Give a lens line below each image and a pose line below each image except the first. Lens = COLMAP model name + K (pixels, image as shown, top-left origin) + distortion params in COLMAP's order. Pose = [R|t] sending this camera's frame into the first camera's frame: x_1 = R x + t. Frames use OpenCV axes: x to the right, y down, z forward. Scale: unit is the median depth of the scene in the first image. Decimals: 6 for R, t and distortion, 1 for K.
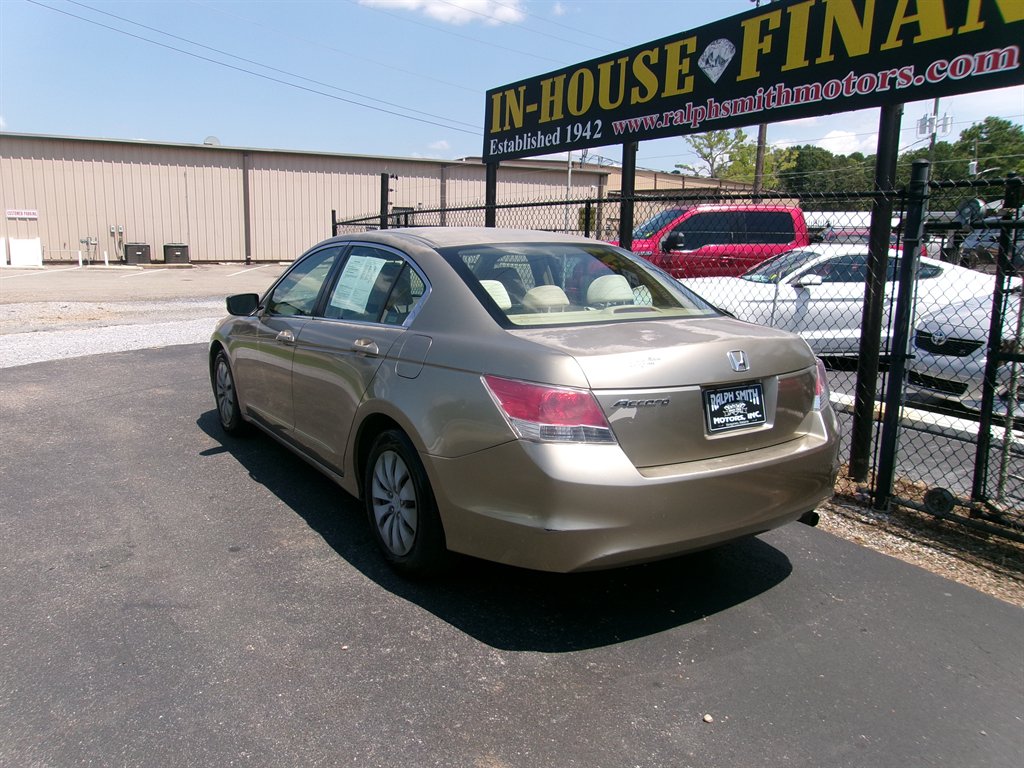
lens RADIAL K [[798.5, 0, 487.1], [0, 798.5, 383.0], [0, 0, 1]] dist [-0.034294, 0.094652]
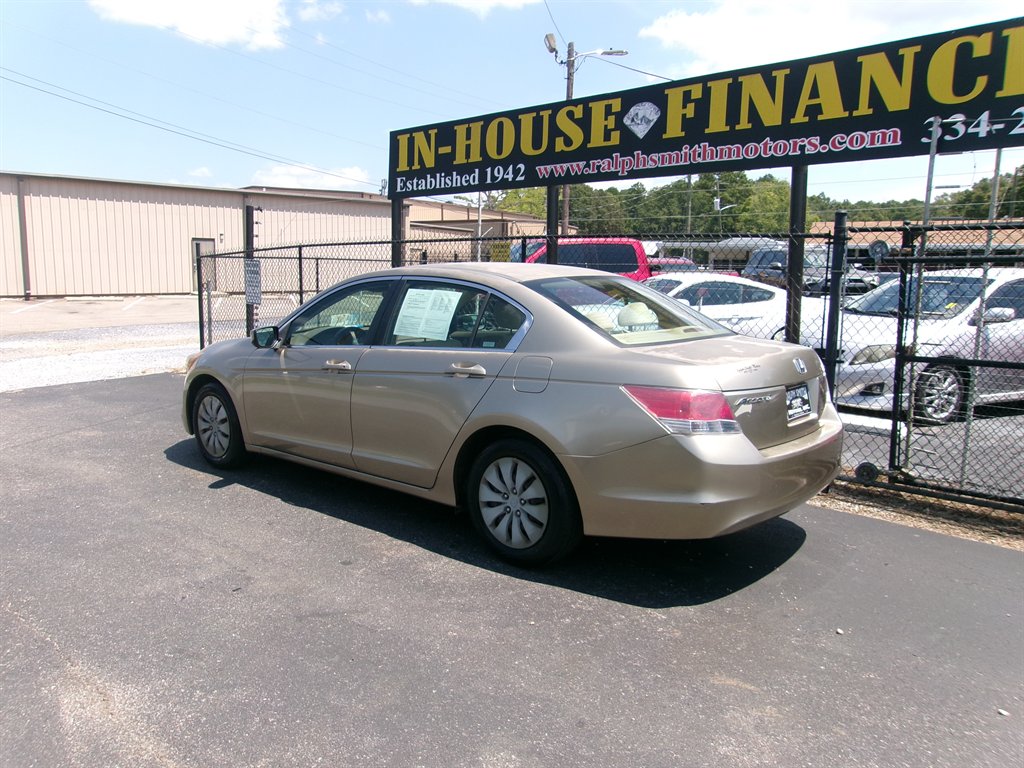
lens RADIAL K [[805.8, 0, 484.6], [0, 805.8, 384.5], [0, 0, 1]] dist [-0.038795, 0.091826]
pose [[0.962705, -0.044443, 0.266877, -0.269512], [0.054052, 0.998124, -0.028763, 0.006759], [-0.265098, 0.042115, 0.963301, -0.064353]]
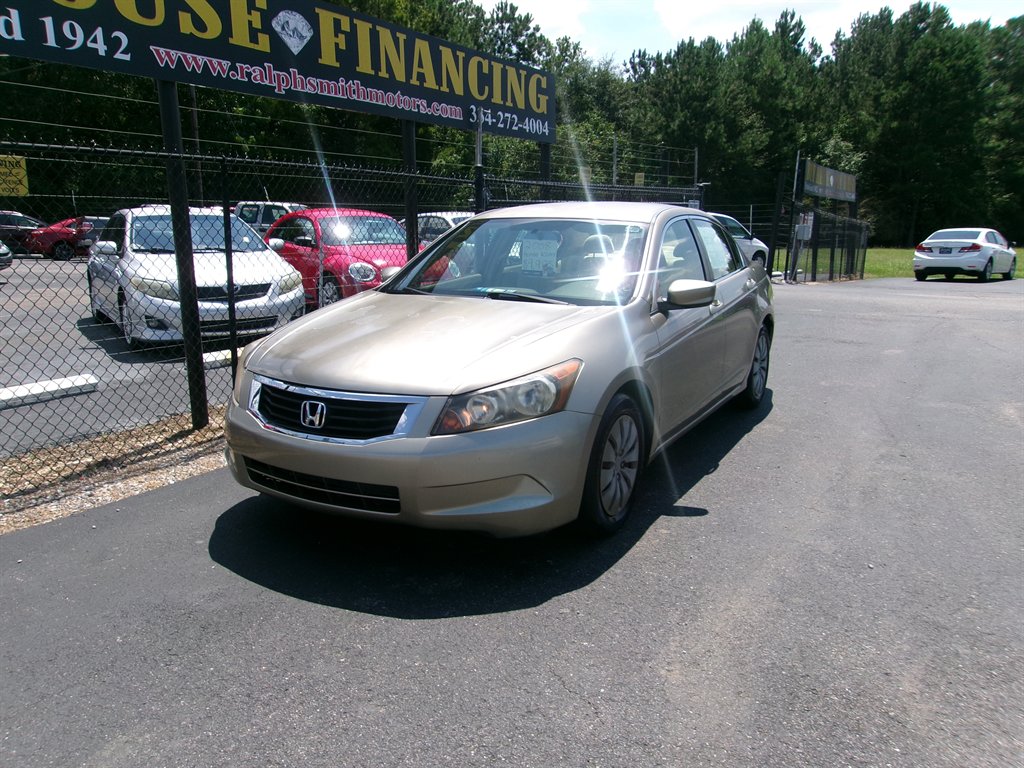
lens RADIAL K [[816.2, 0, 510.6], [0, 816.2, 384.7], [0, 0, 1]] dist [-0.009384, 0.046767]
pose [[-0.482640, -0.190802, 0.854783, -0.819816], [0.151283, 0.943149, 0.295946, -0.247456], [-0.862654, 0.272150, -0.426336, 1.327659]]
